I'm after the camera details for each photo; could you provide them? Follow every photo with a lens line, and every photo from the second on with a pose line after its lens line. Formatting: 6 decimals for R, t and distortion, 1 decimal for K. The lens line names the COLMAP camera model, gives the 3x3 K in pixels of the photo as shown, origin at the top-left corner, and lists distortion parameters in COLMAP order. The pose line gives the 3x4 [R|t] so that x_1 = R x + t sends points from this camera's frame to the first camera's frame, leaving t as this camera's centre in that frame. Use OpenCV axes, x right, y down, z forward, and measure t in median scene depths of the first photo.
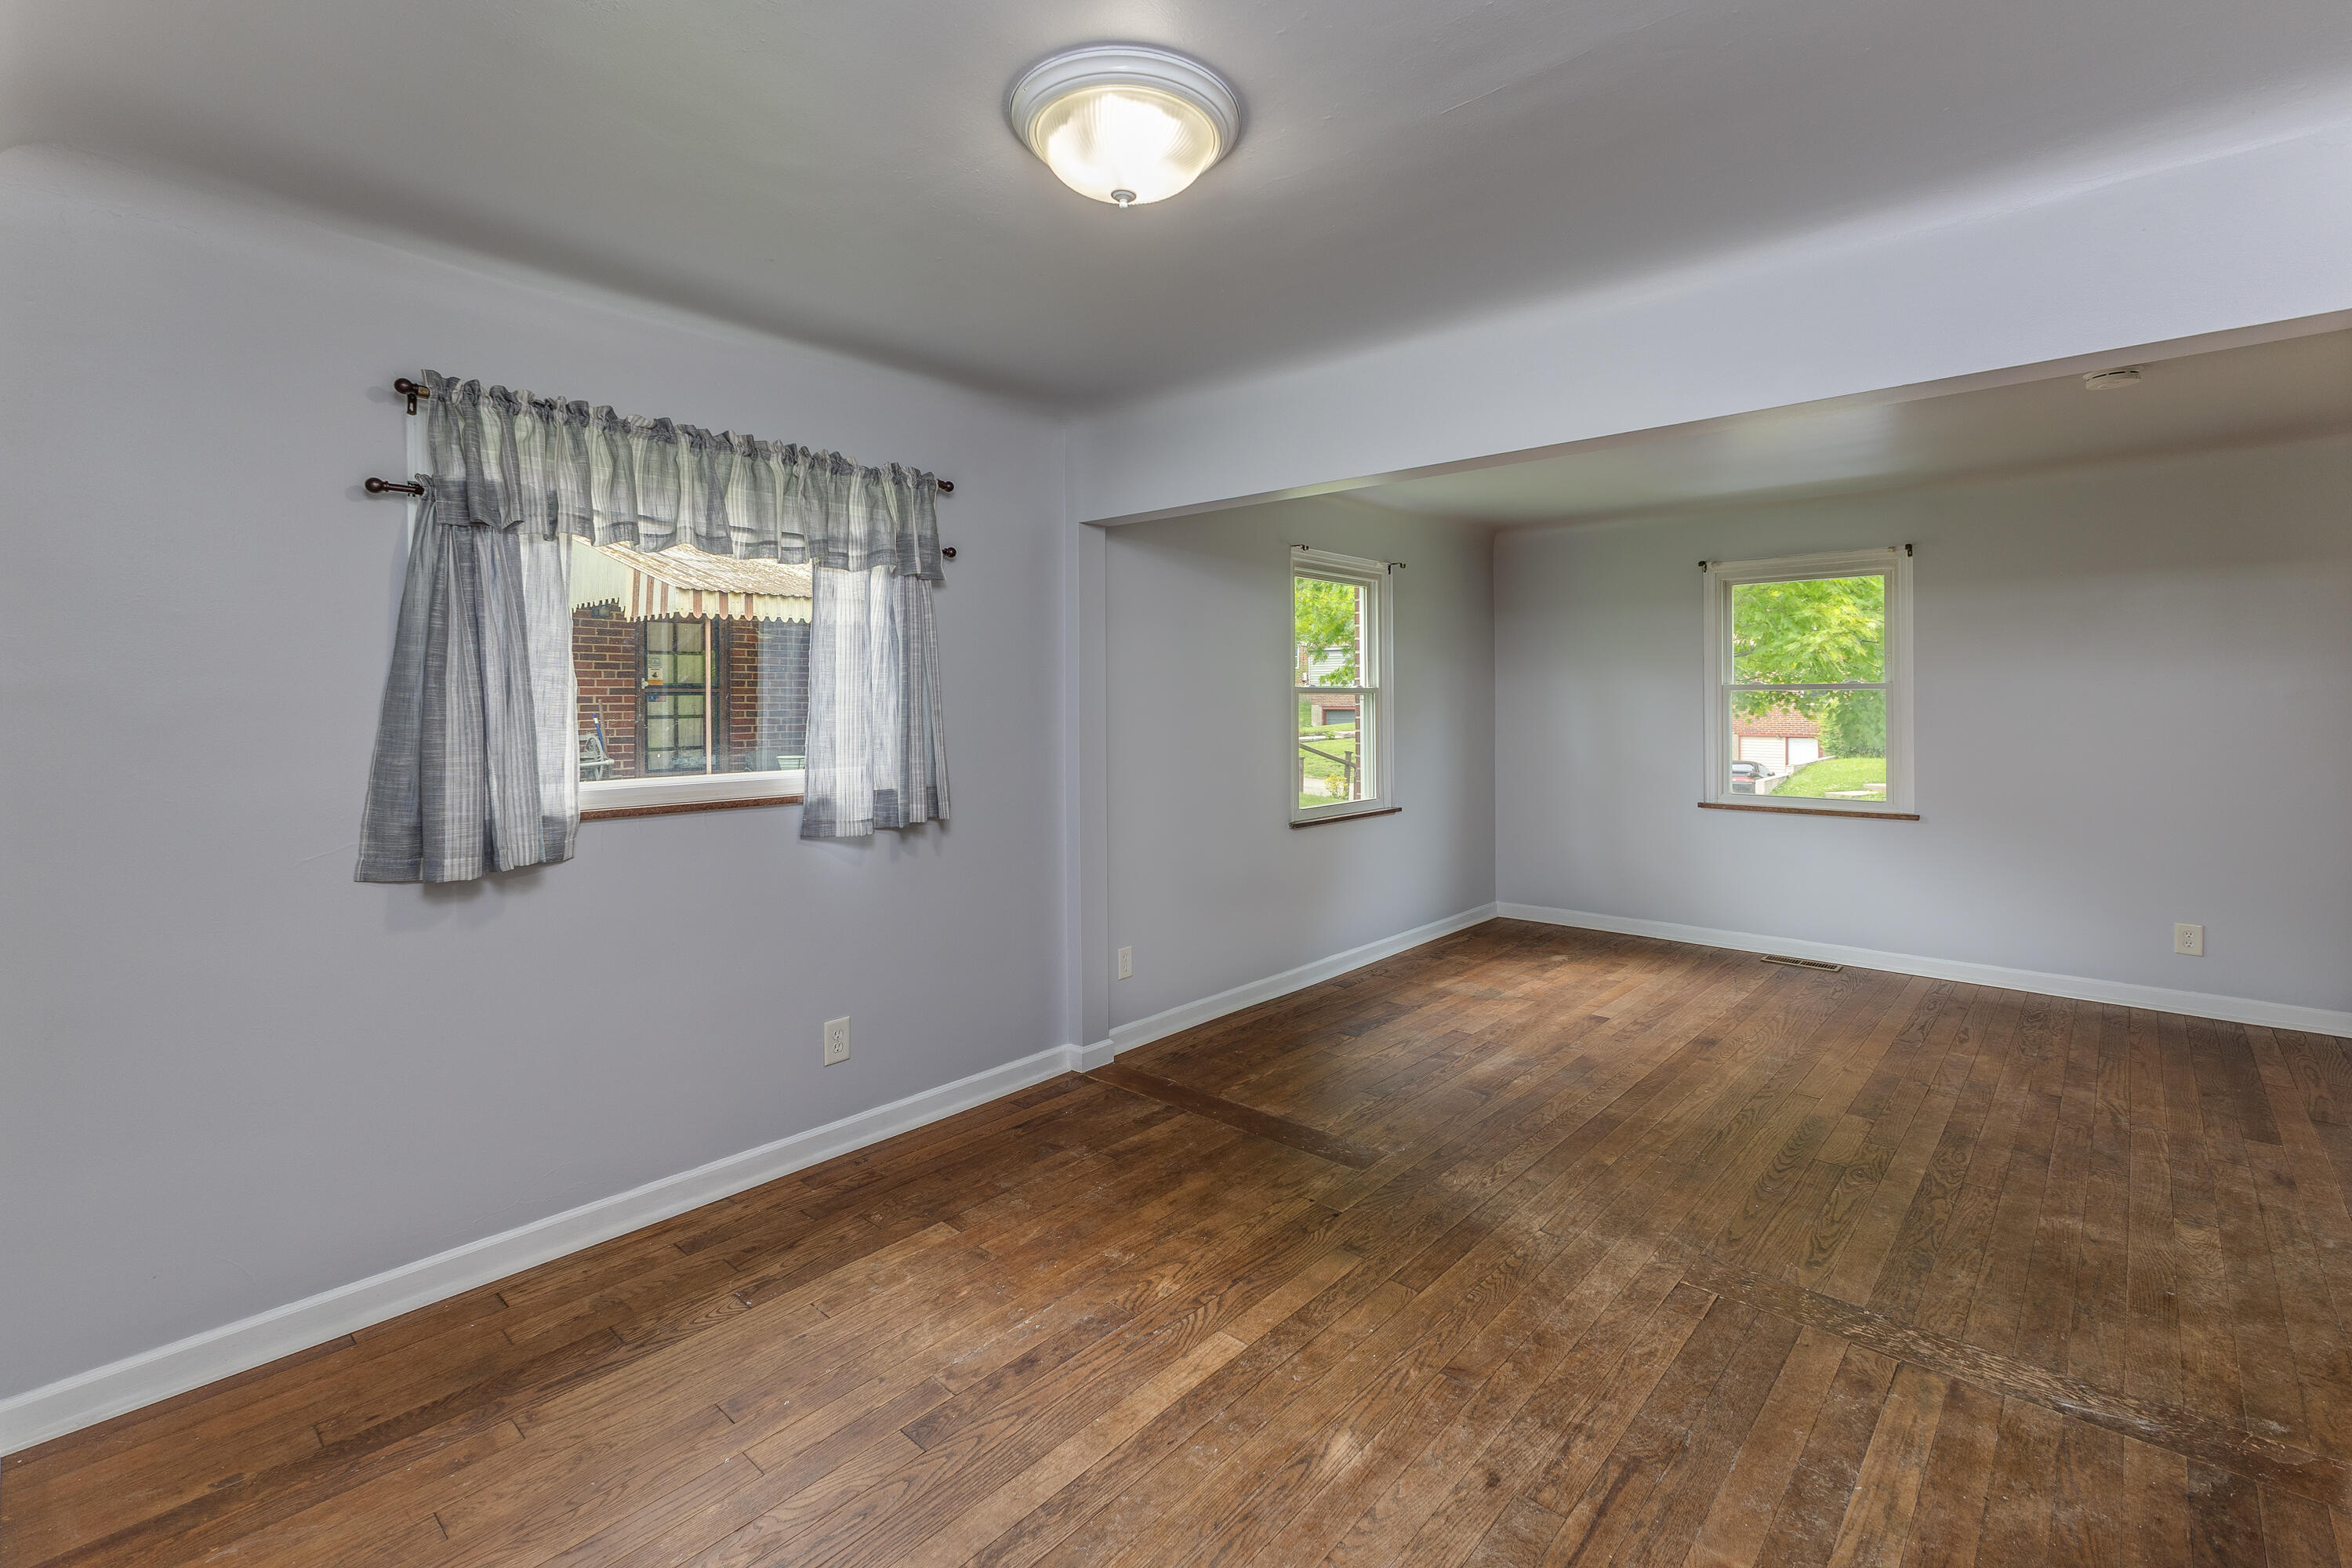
lens RADIAL K [[1047.3, 0, 1173.5], [0, 1047.3, 709.9], [0, 0, 1]] dist [0.012020, 0.000651]
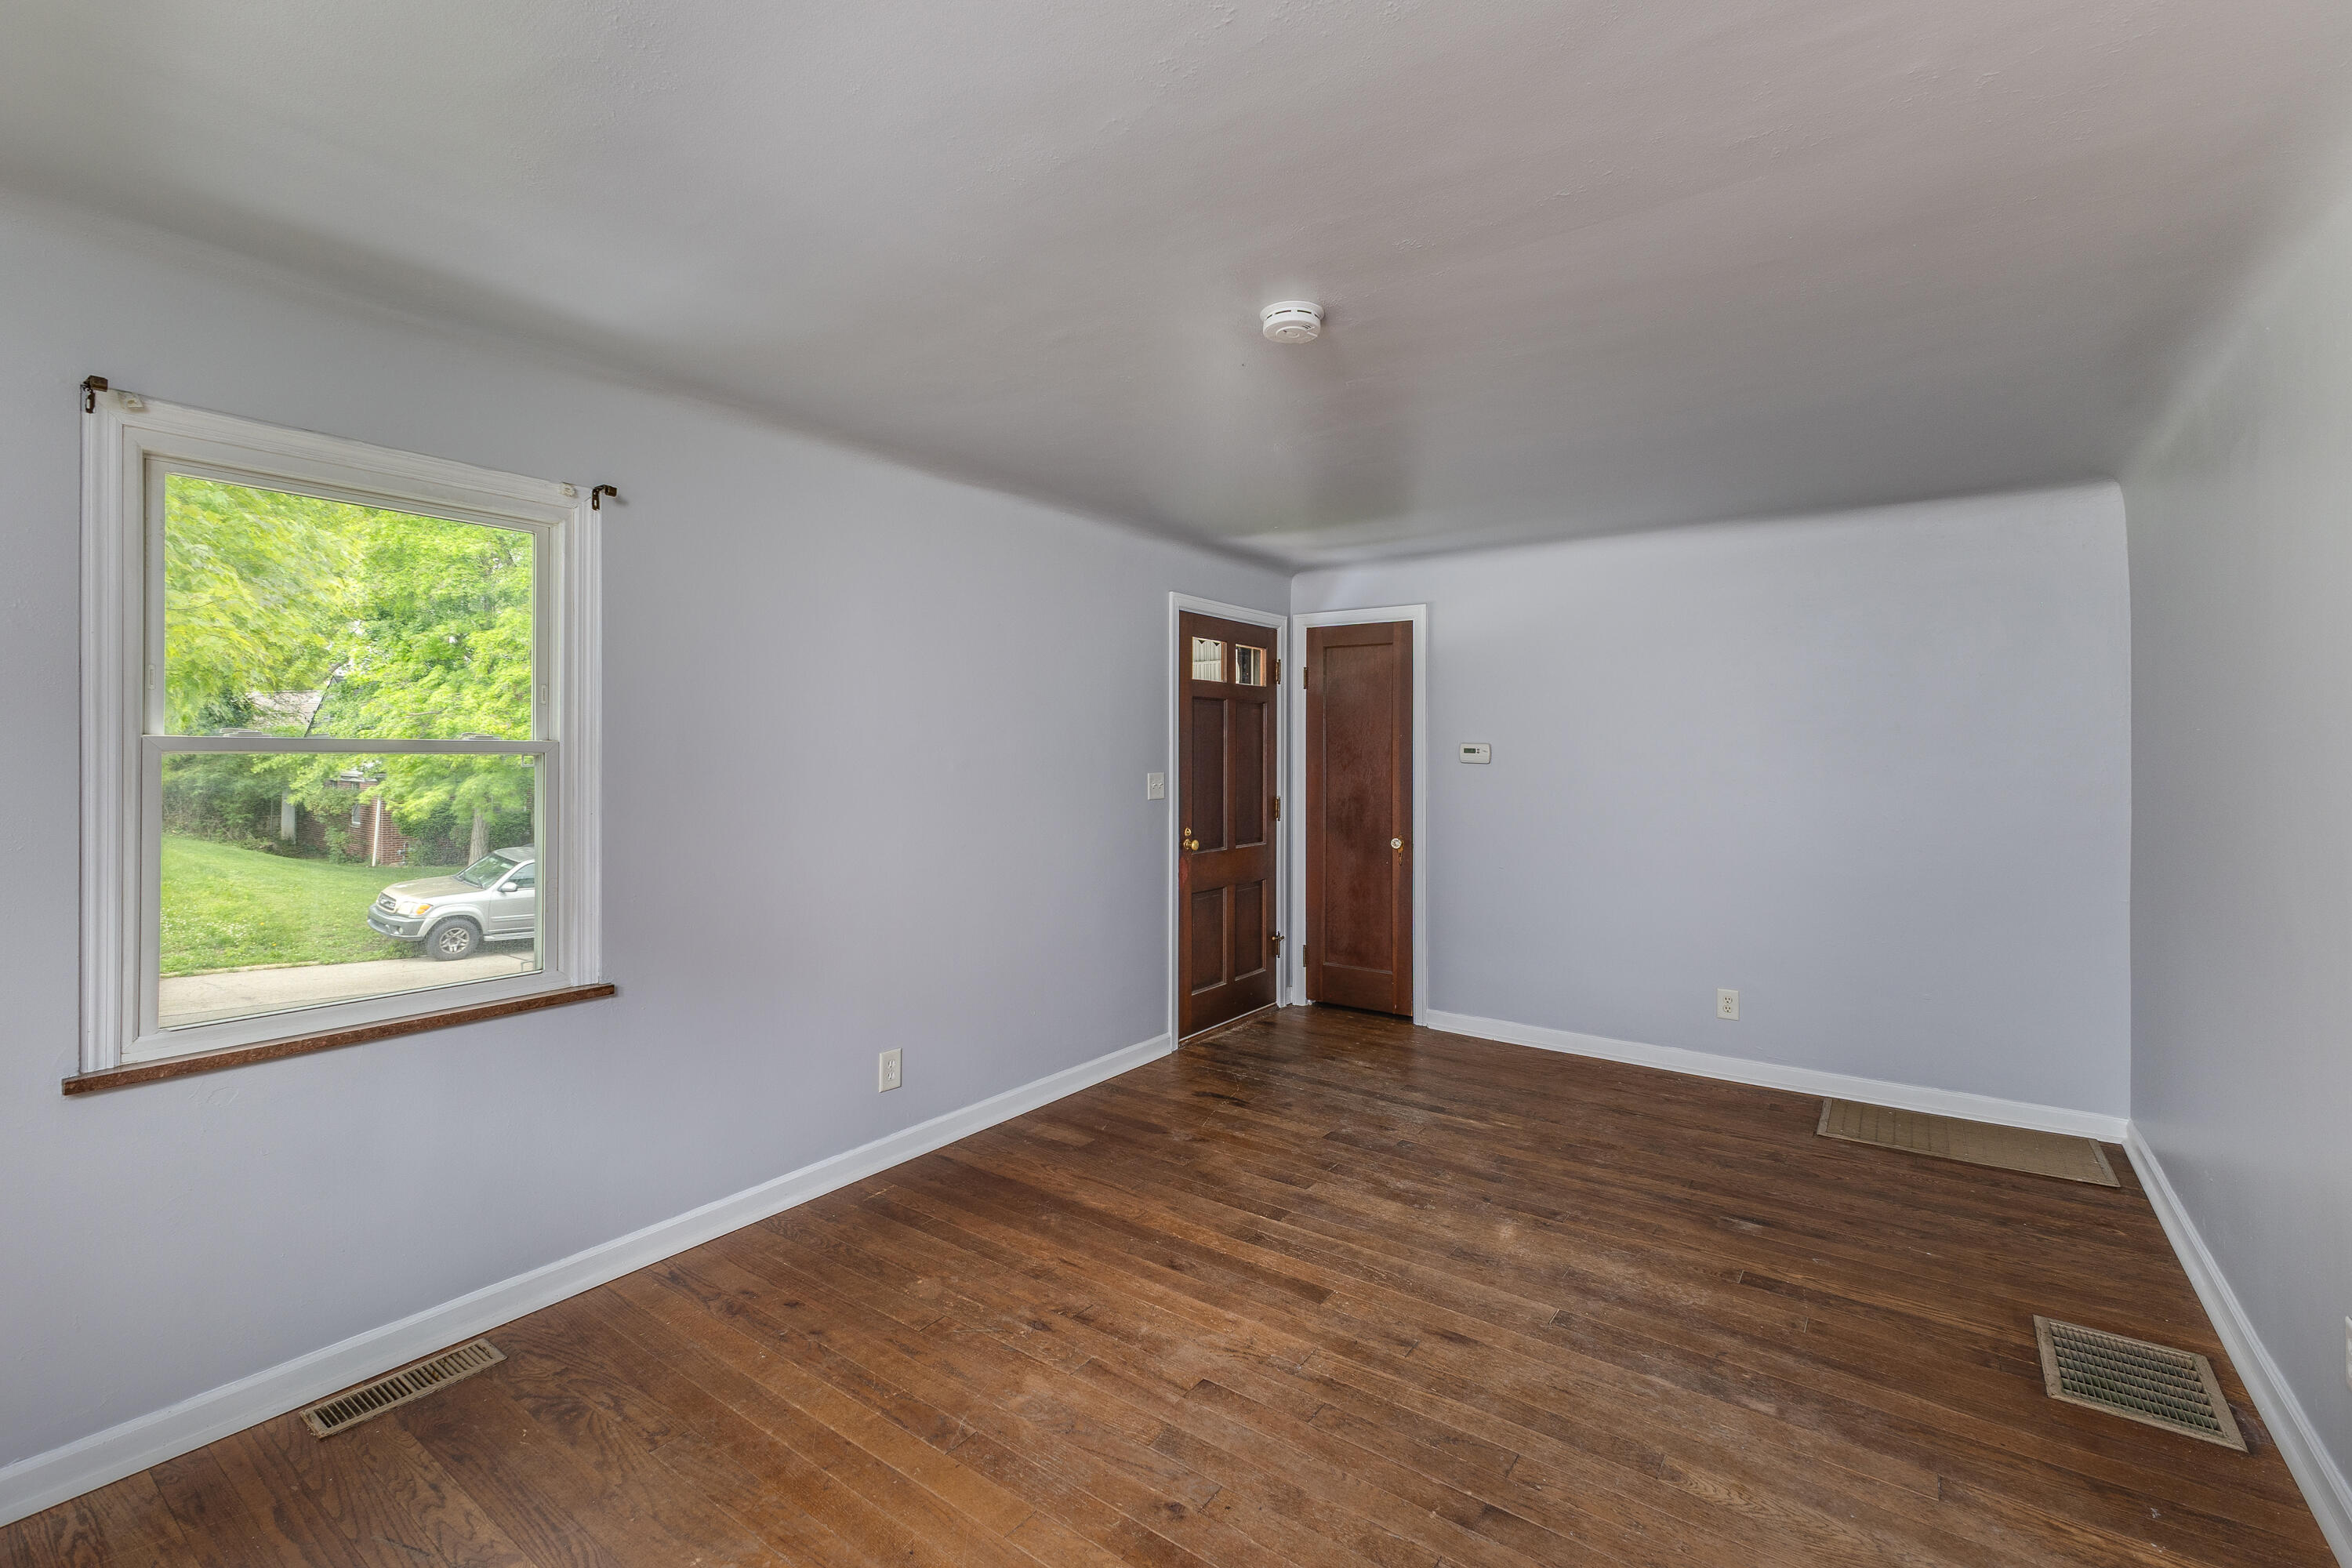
lens RADIAL K [[1015.5, 0, 1172.6], [0, 1015.5, 761.9], [0, 0, 1]] dist [0.011228, -0.002166]
pose [[-0.103624, 0.003205, 0.994611, 0.285887], [0.012669, 0.999918, -0.001903, -0.022796], [-0.994536, 0.012404, -0.103656, 1.473689]]
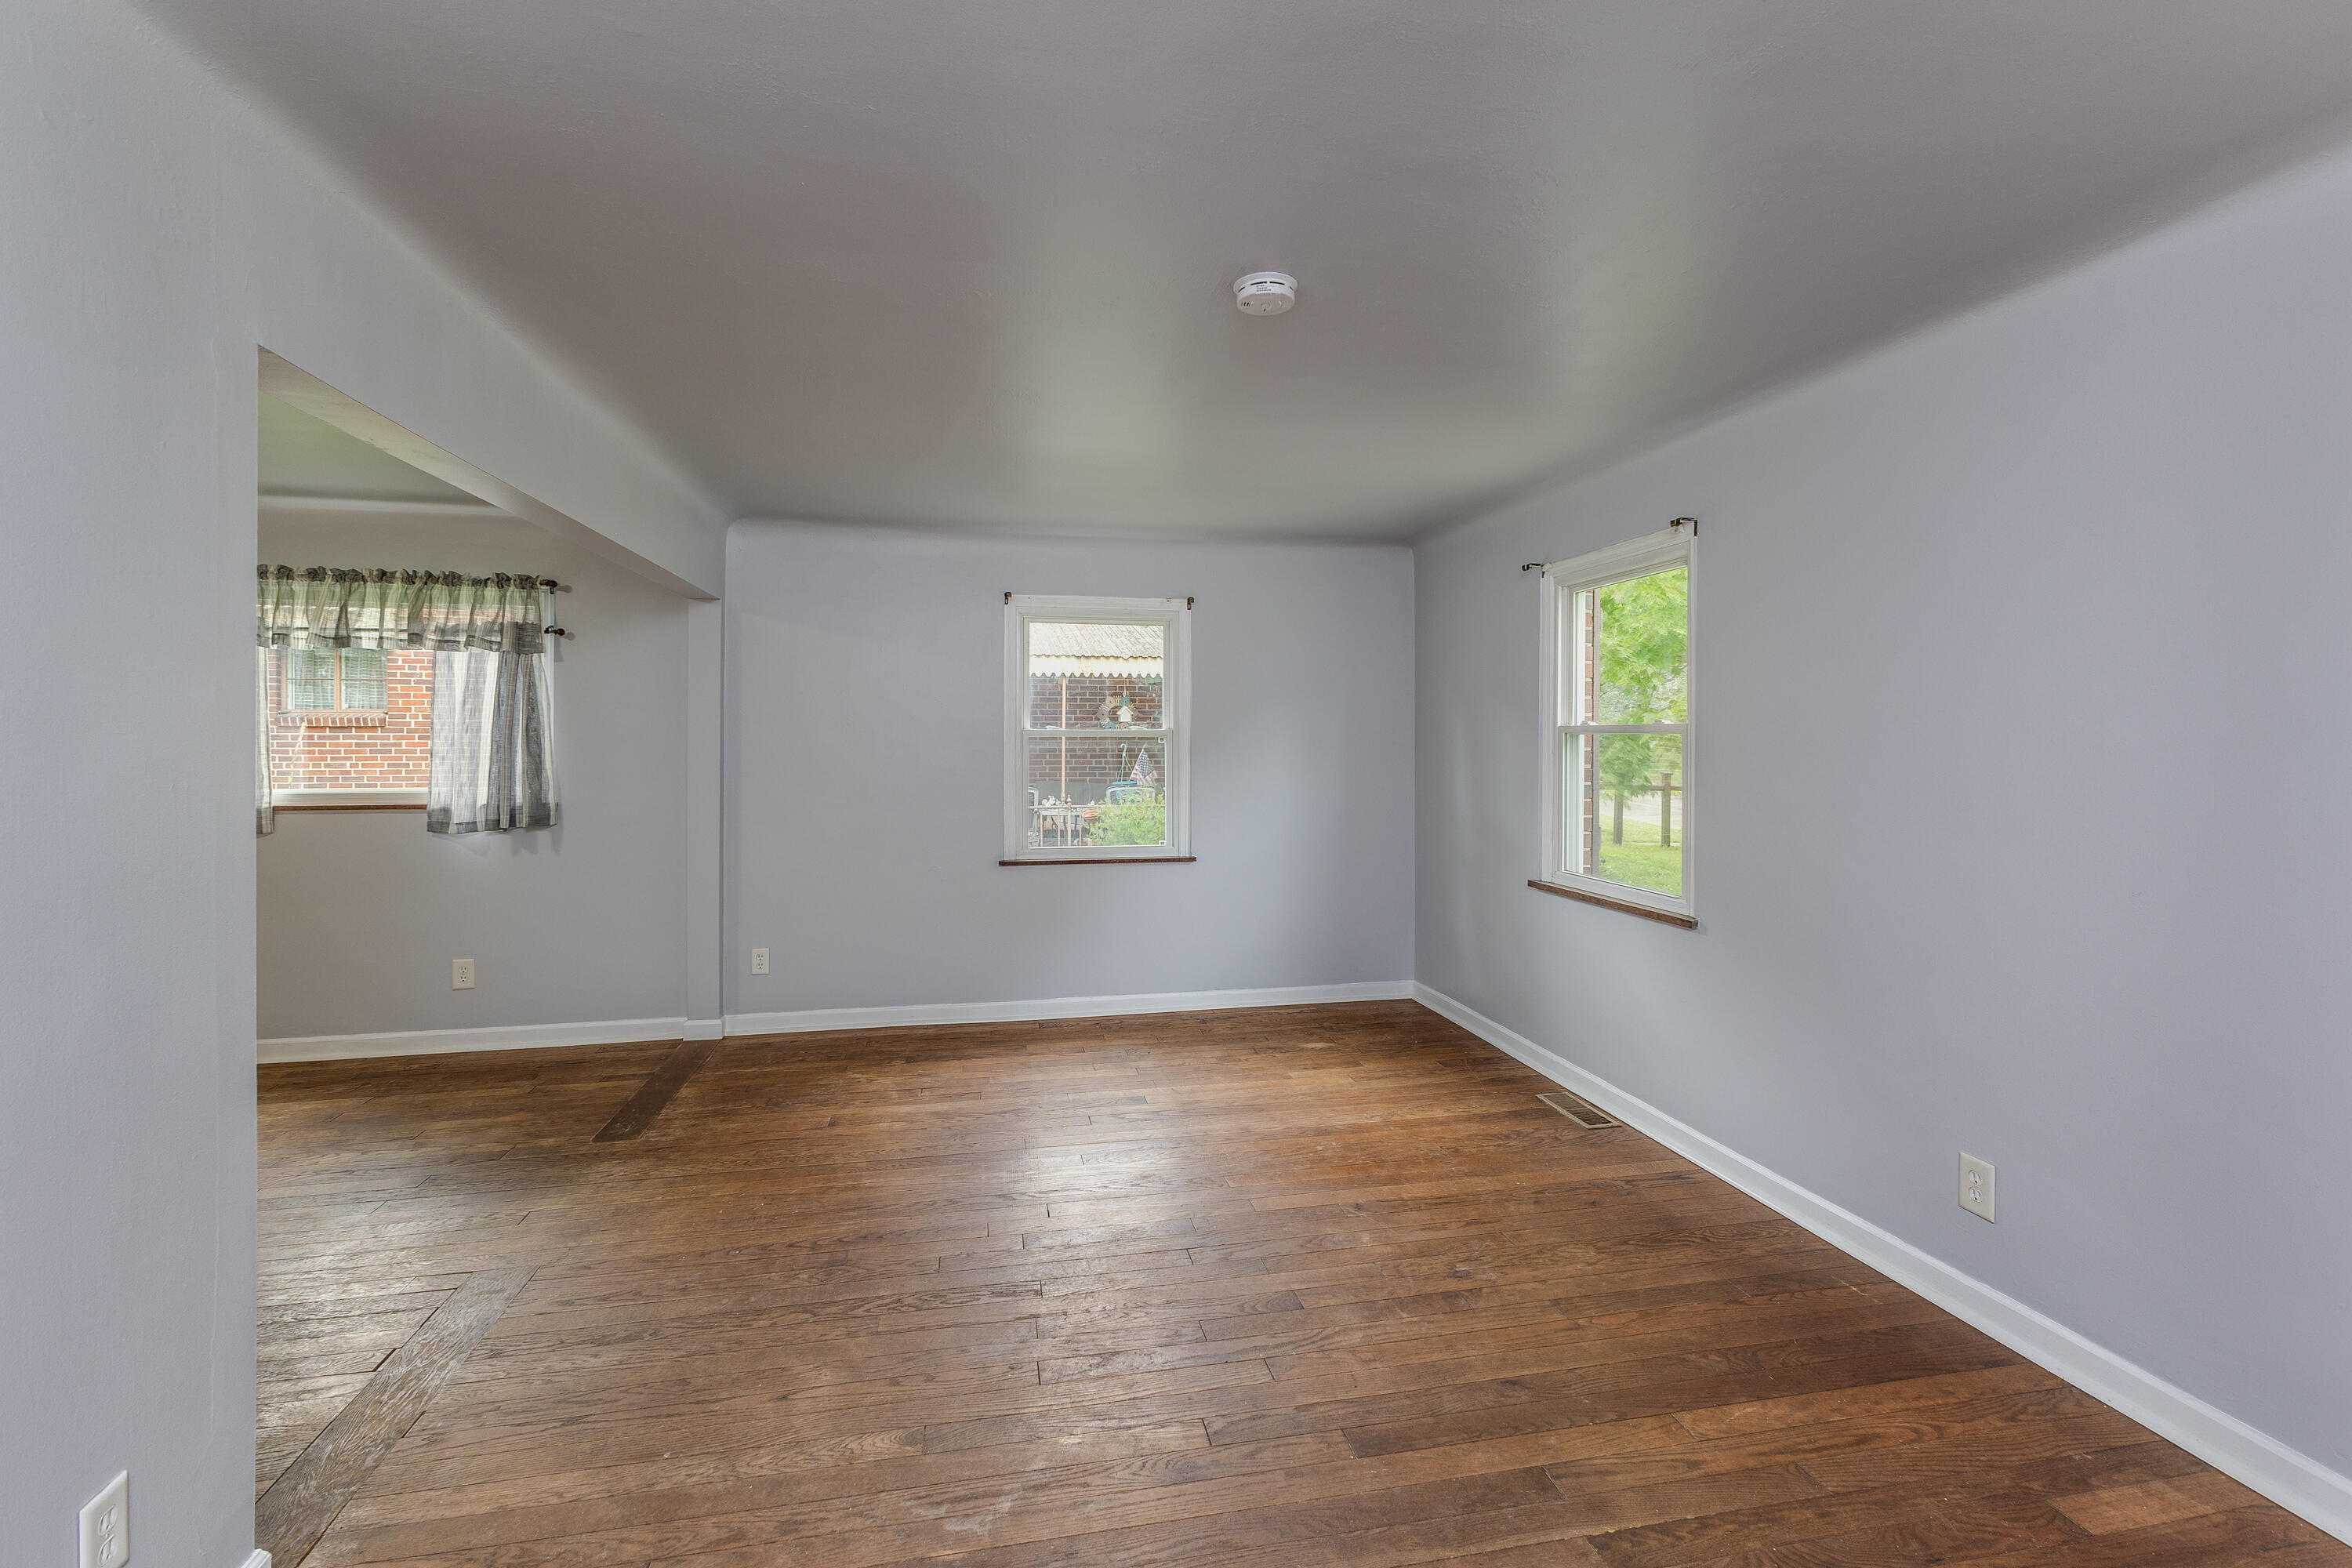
lens RADIAL K [[1015.5, 0, 1182.3], [0, 1015.5, 763.1], [0, 0, 1]] dist [0.011228, -0.002166]
pose [[0.805497, 0.020512, -0.592245, 1.598792], [-0.010921, 0.999745, 0.019771, -0.020696], [0.592499, -0.009457, 0.805516, 0.547405]]
